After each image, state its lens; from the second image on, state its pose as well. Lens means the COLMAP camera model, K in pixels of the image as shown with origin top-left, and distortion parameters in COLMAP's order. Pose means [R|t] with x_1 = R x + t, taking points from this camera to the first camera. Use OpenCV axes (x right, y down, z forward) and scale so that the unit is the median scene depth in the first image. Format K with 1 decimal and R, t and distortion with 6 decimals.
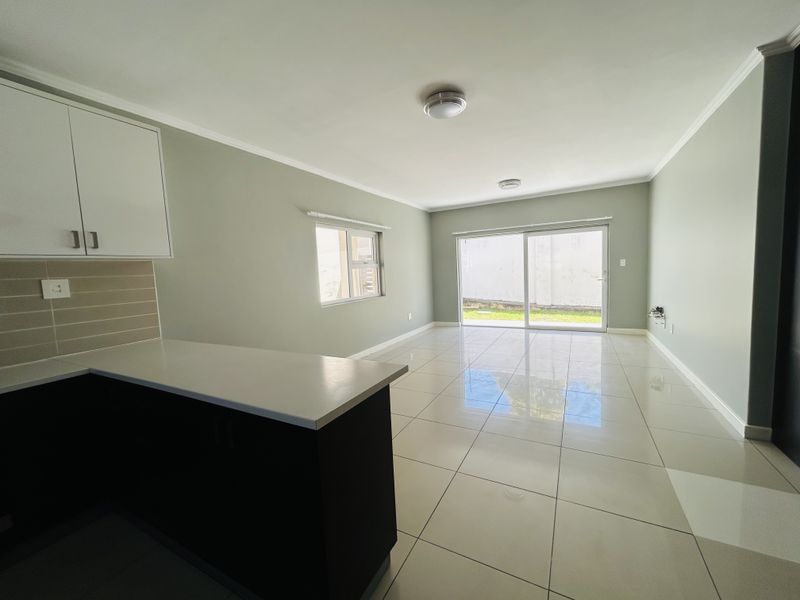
lens RADIAL K [[326.7, 0, 399.0], [0, 326.7, 296.8], [0, 0, 1]] dist [0.000411, 0.000124]
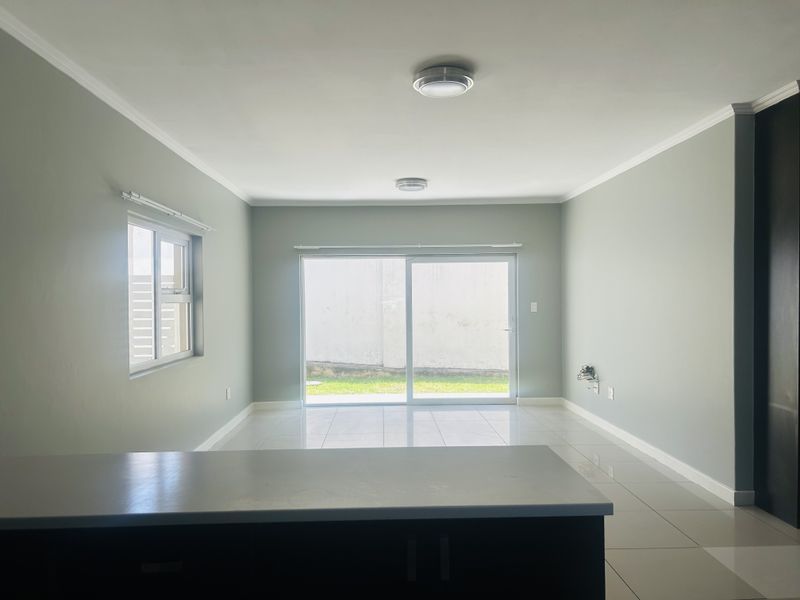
lens RADIAL K [[601.1, 0, 400.5], [0, 601.1, 305.1], [0, 0, 1]] dist [0.047091, -0.064296]
pose [[0.859699, 0.033259, 0.509717, -0.253557], [0.009801, 0.996620, -0.081561, -0.001191], [-0.510707, 0.075114, 0.856468, -0.010698]]
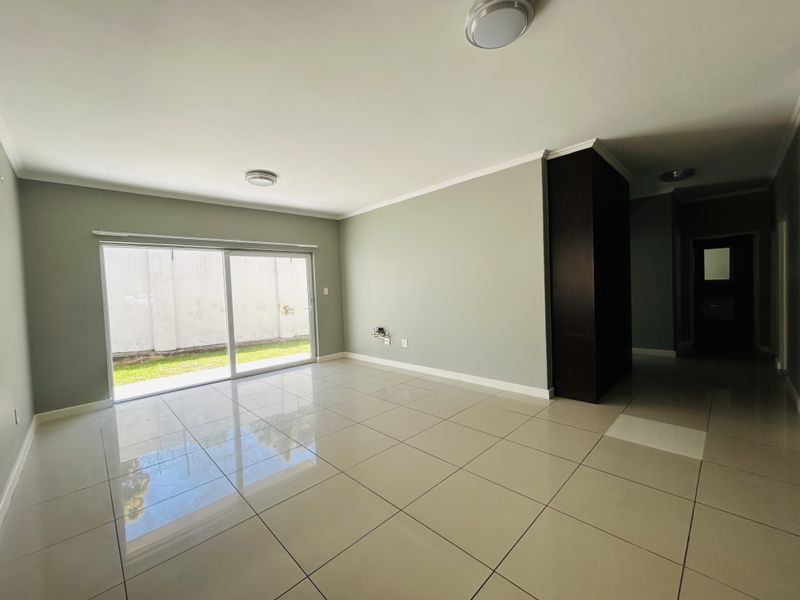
lens RADIAL K [[326.7, 0, 399.0], [0, 326.7, 296.8], [0, 0, 1]] dist [0.000411, 0.000124]
pose [[0.291887, 0.009430, 0.956406, -0.228631], [0.106433, 0.993421, -0.042277, -0.016965], [-0.950513, 0.114133, 0.288963, 0.456229]]
